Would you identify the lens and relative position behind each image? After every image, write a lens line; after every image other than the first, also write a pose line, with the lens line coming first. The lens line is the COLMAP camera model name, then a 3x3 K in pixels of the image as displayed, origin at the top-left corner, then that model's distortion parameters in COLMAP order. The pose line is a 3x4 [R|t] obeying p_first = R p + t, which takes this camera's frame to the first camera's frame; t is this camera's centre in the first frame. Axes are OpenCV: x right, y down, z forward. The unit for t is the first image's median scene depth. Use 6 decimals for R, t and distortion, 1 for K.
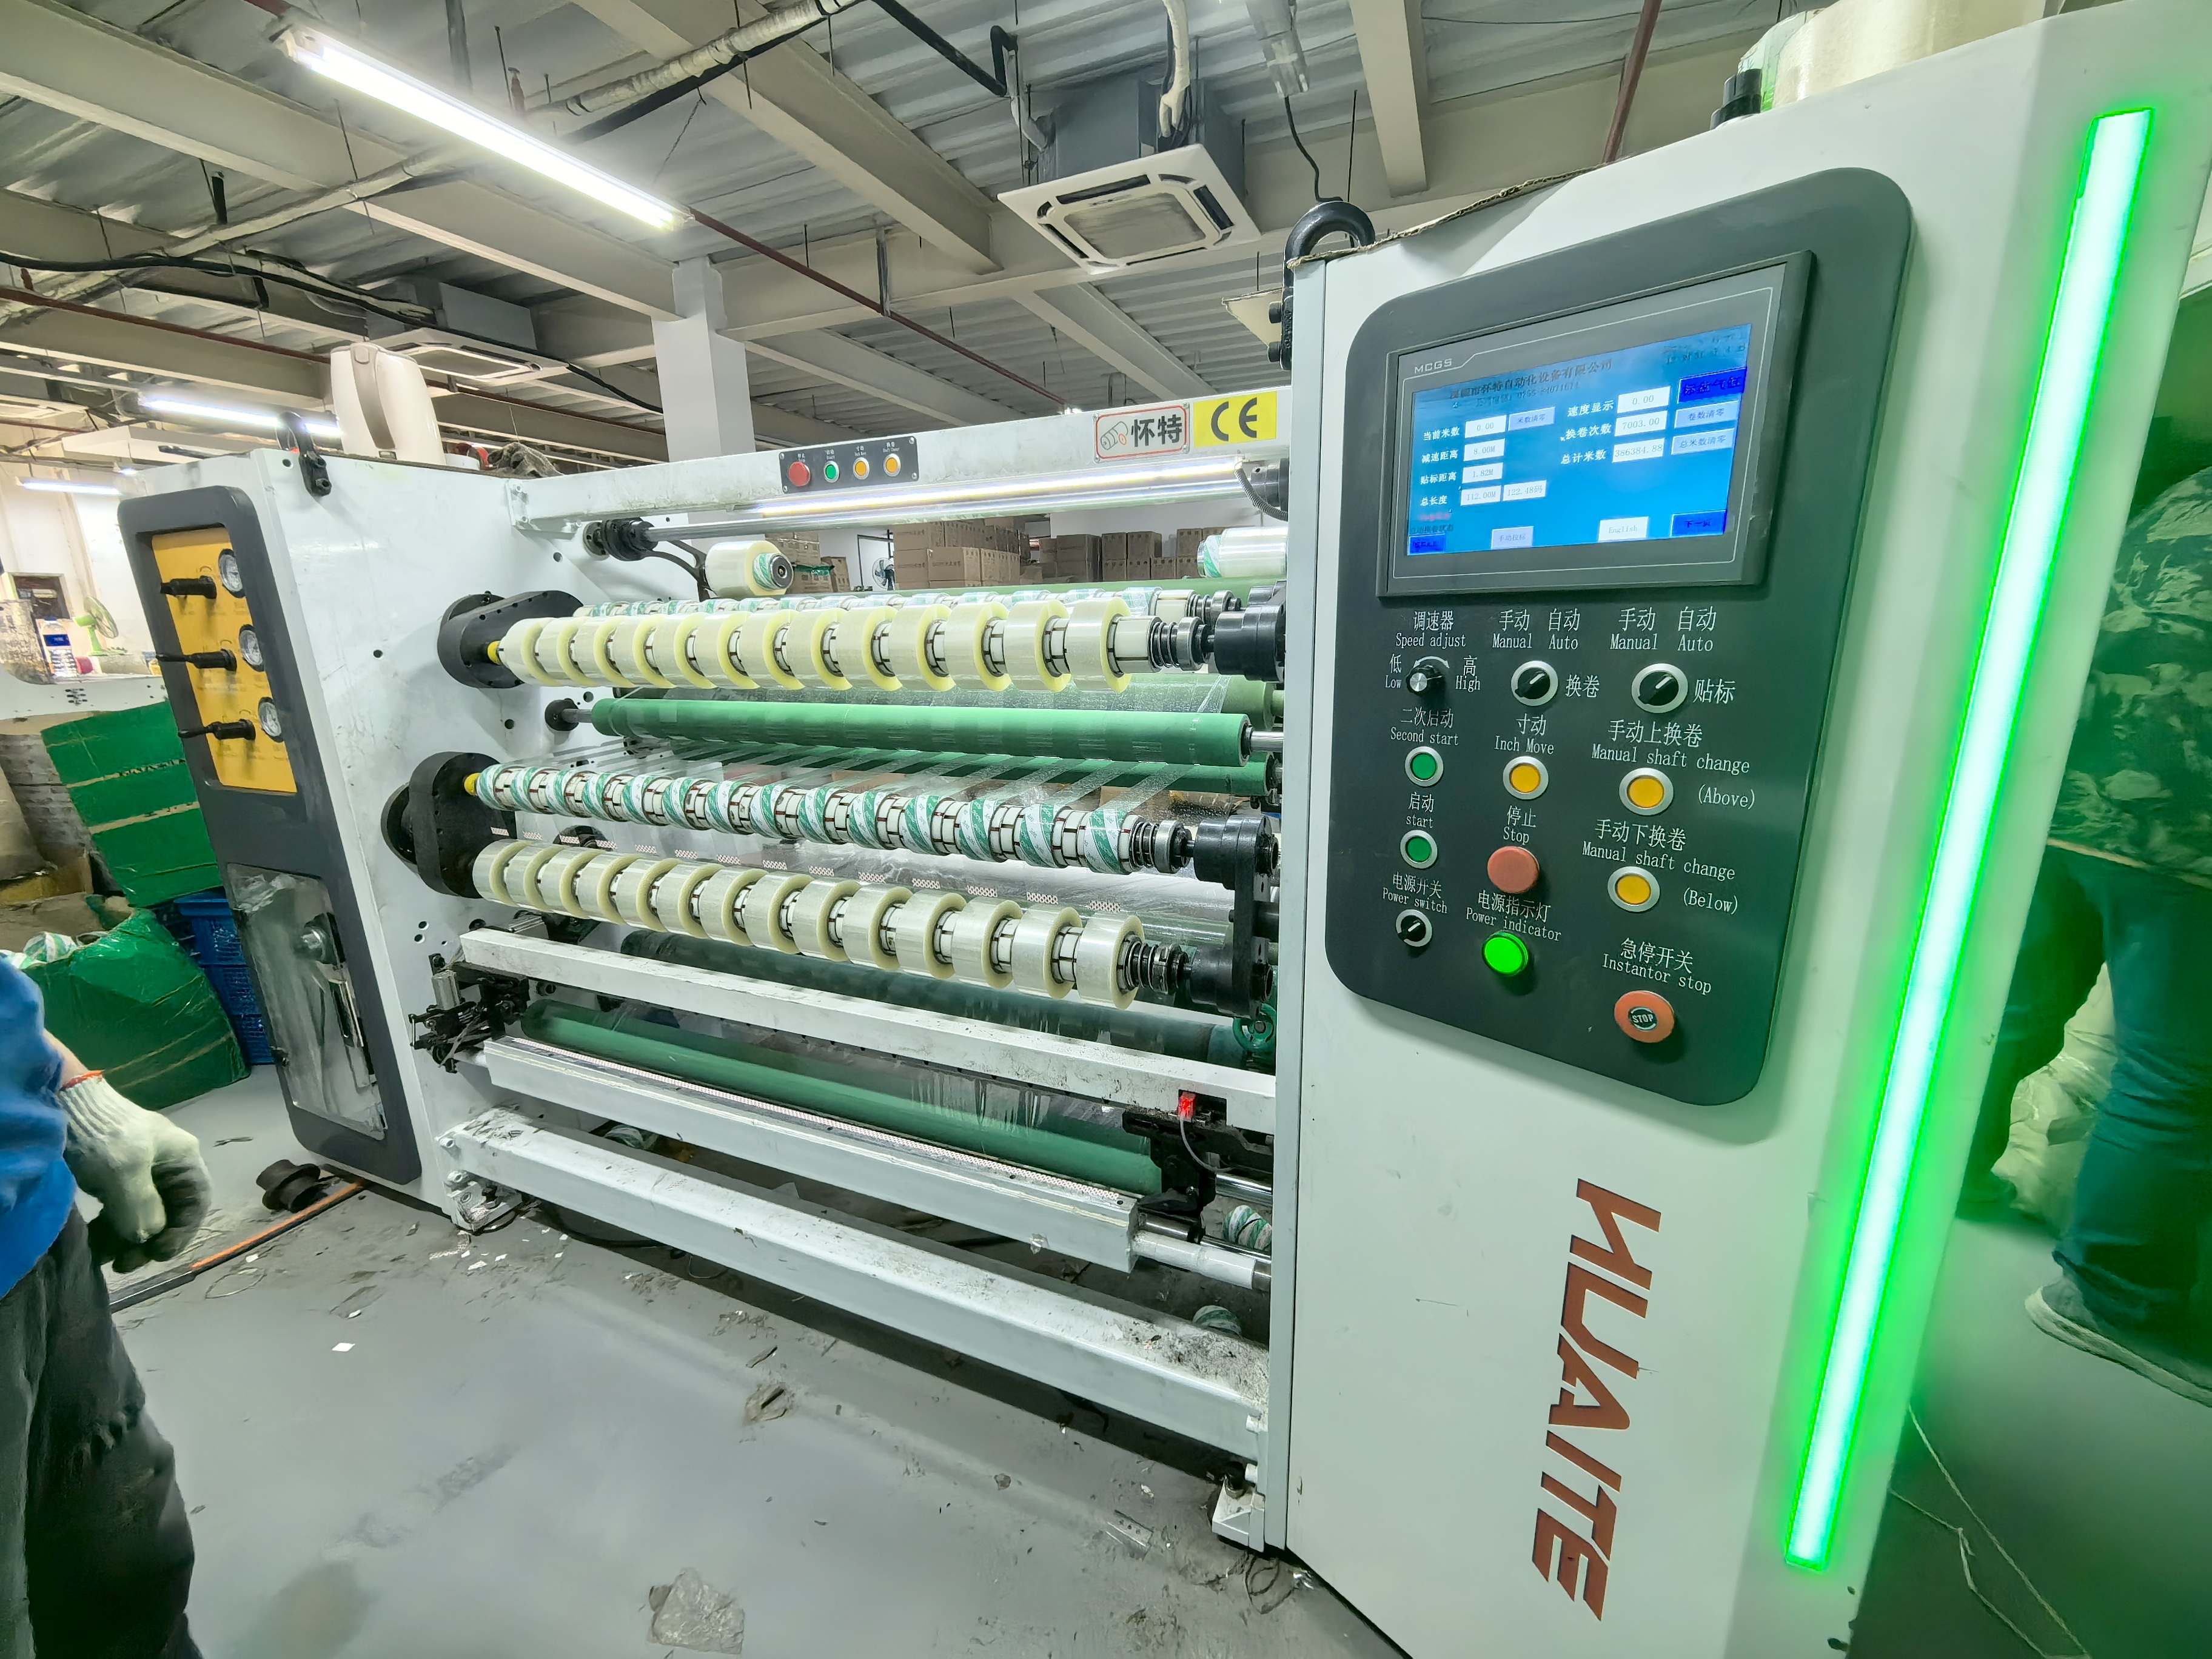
lens RADIAL K [[869.7, 0, 1109.2], [0, 869.7, 832.6], [0, 0, 1]] dist [0.001555, 0.000382]
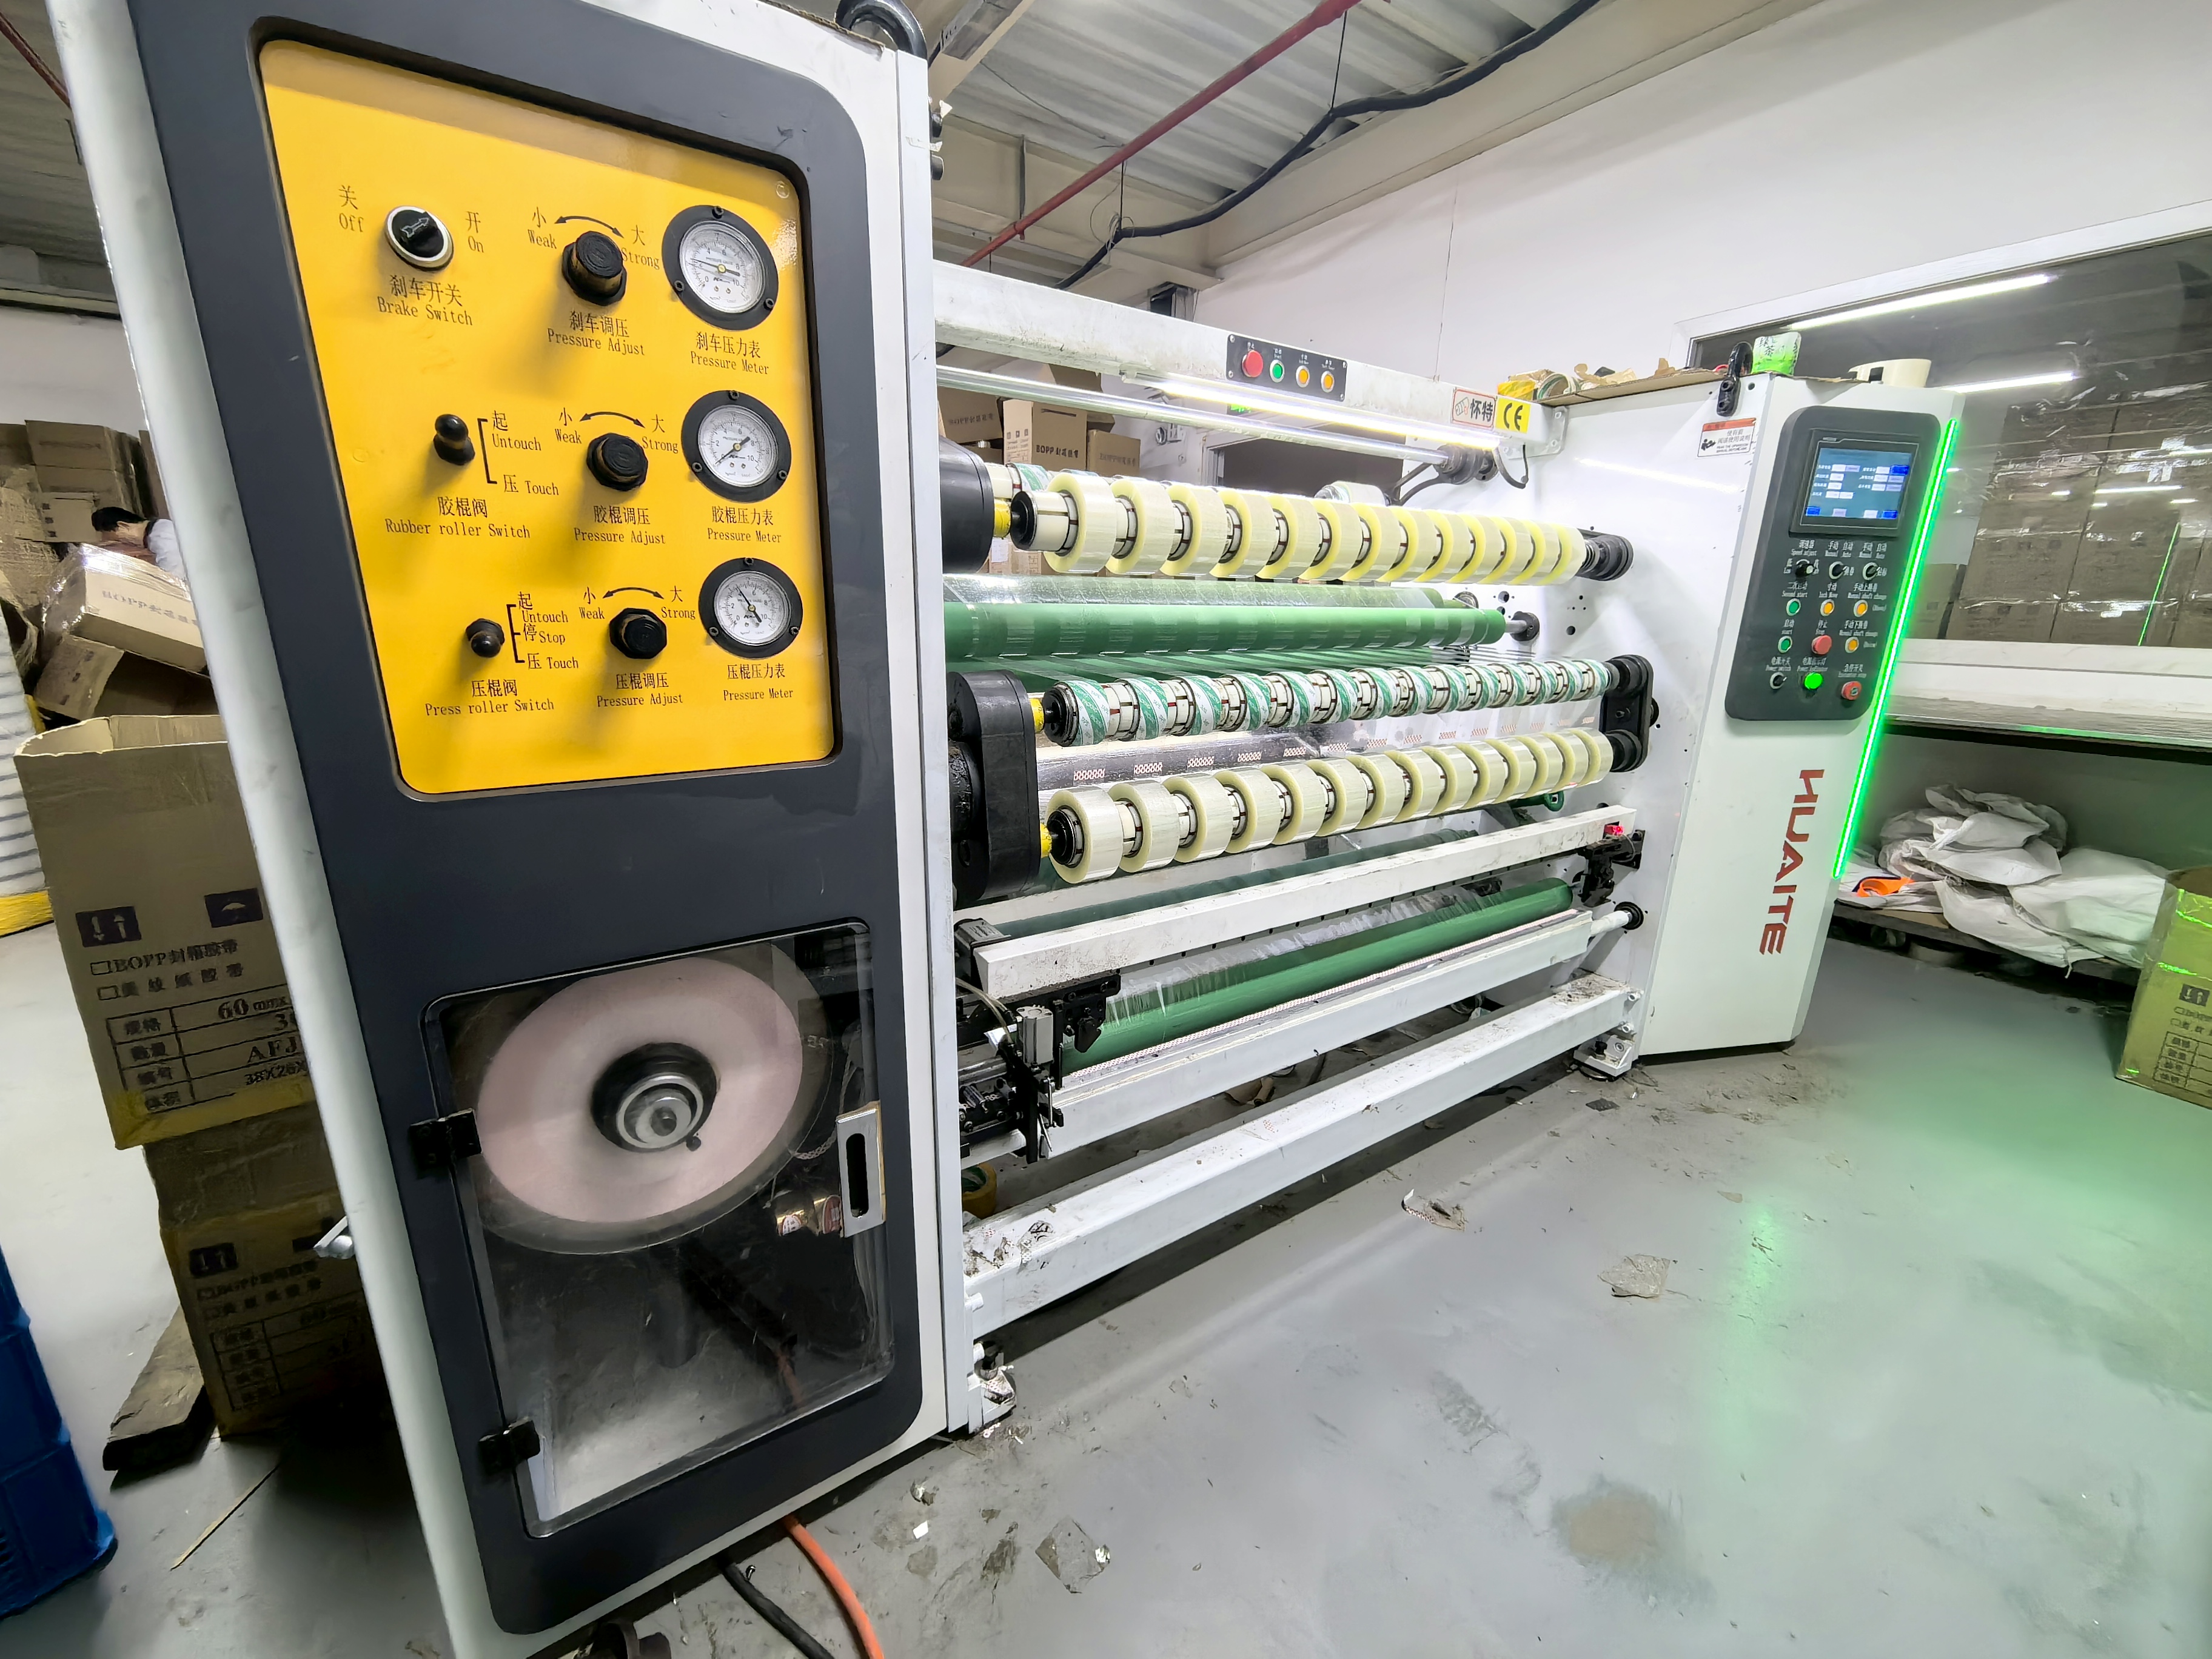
lens RADIAL K [[869.7, 0, 1113.3], [0, 869.7, 828.7], [0, 0, 1]] dist [0.001555, 0.000382]
pose [[0.539046, -0.187936, 0.821042, -2.639839], [0.174487, 0.978559, 0.109435, -0.066859], [-0.824005, 0.084271, 0.560281, 1.223826]]
